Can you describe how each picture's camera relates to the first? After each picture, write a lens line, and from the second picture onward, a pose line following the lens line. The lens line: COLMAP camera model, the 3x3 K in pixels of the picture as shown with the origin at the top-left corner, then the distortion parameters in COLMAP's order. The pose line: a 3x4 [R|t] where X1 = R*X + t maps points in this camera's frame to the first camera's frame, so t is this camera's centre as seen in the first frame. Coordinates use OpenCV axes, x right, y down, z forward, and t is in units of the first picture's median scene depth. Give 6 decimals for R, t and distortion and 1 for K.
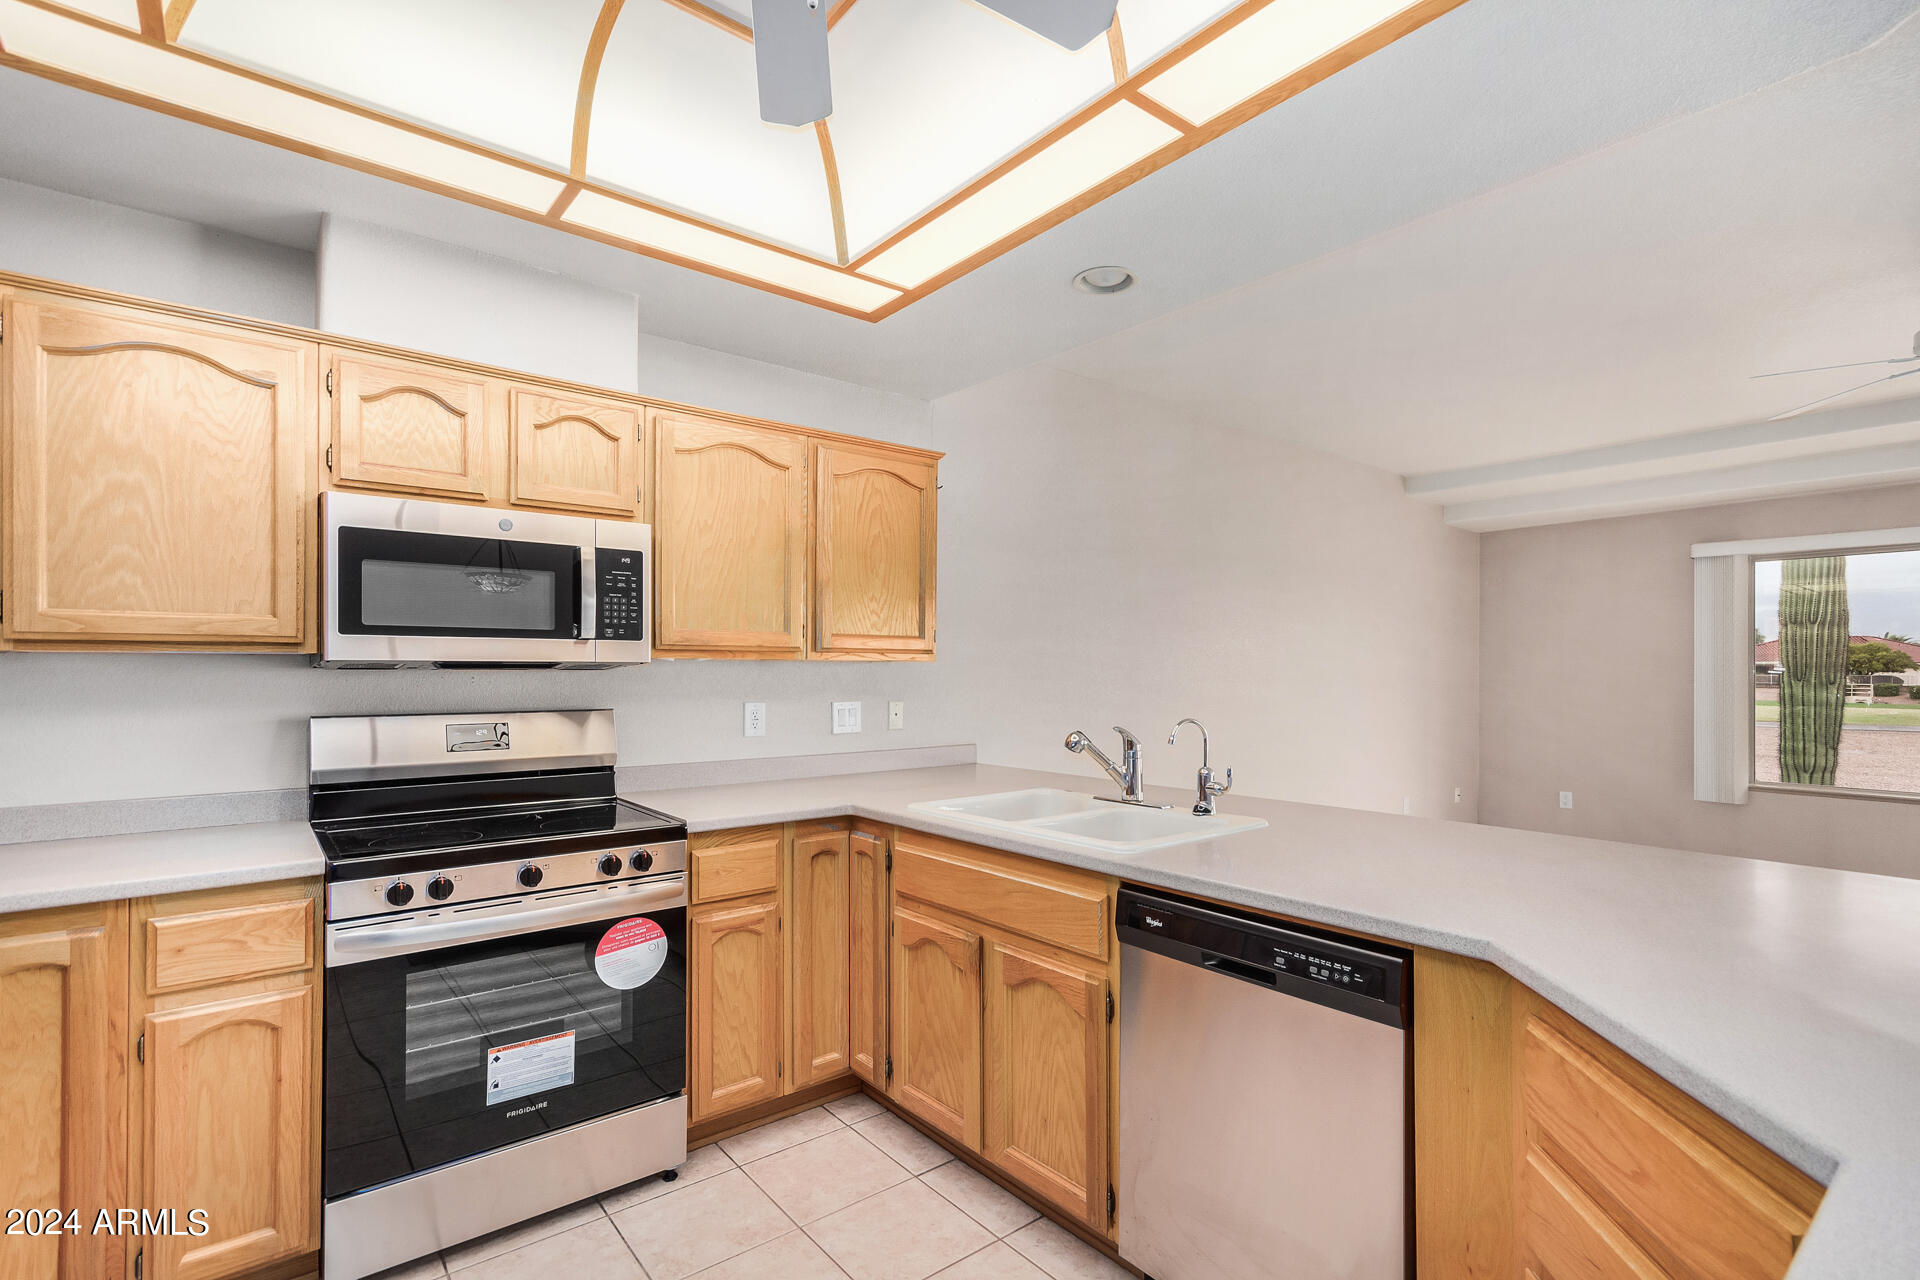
lens RADIAL K [[897.5, 0, 954.8], [0, 897.5, 668.1], [0, 0, 1]] dist [-0.000754, -0.000213]
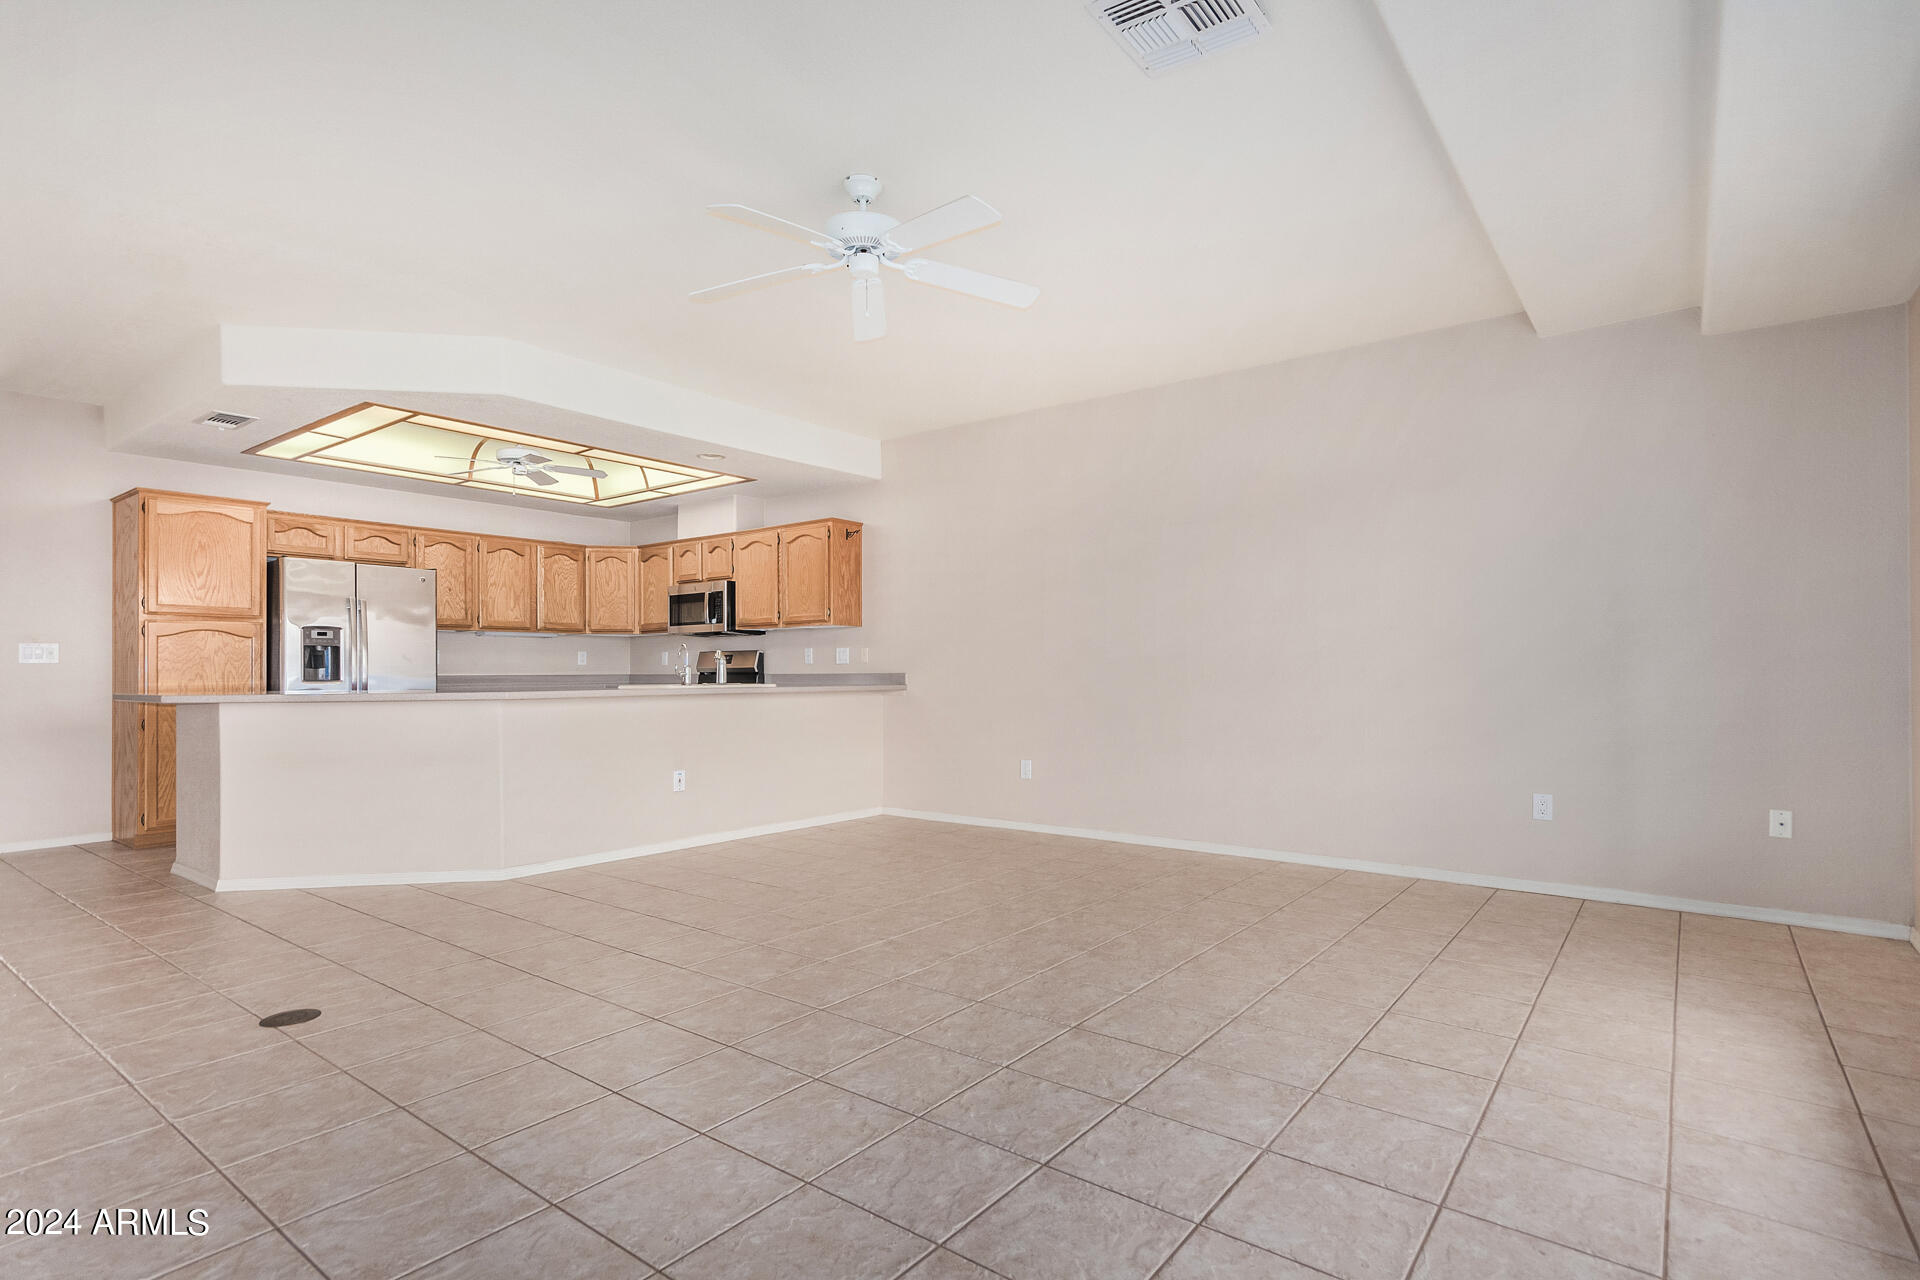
lens RADIAL K [[932.1, 0, 994.6], [0, 932.1, 667.3], [0, 0, 1]] dist [0.013305, 0.000220]
pose [[0.255700, -0.003705, -0.966749, 2.898596], [0.011182, 0.999937, -0.000874, 0.127824], [0.966691, -0.010587, 0.255725, 1.183086]]
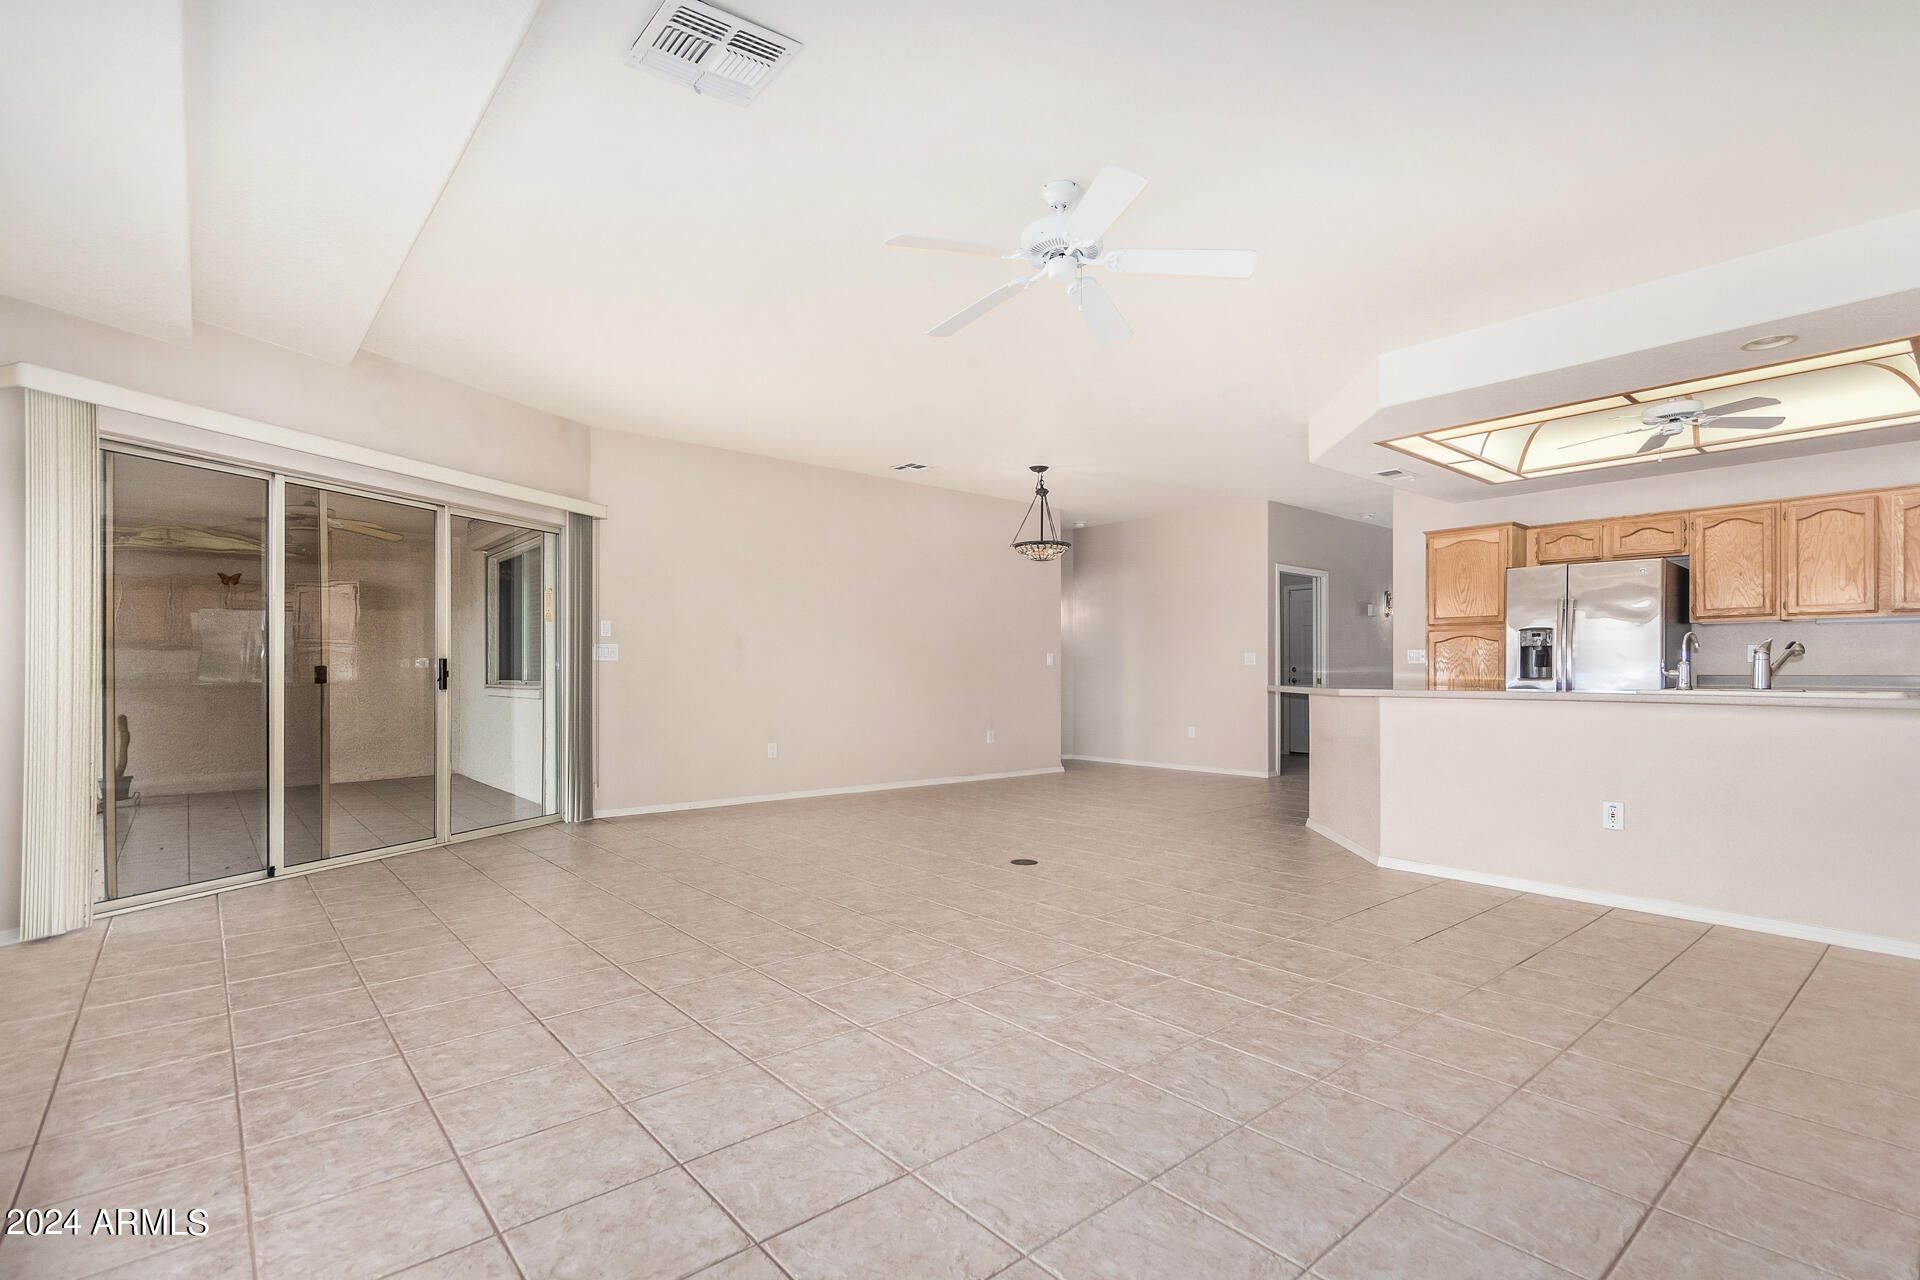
lens RADIAL K [[897.5, 0, 954.8], [0, 897.5, 668.1], [0, 0, 1]] dist [-0.000754, -0.000213]
pose [[-0.999544, -0.001127, -0.030175, 1.717336], [-0.000761, 0.999926, -0.012132, 0.145239], [0.030186, -0.012104, -0.999471, 2.687173]]
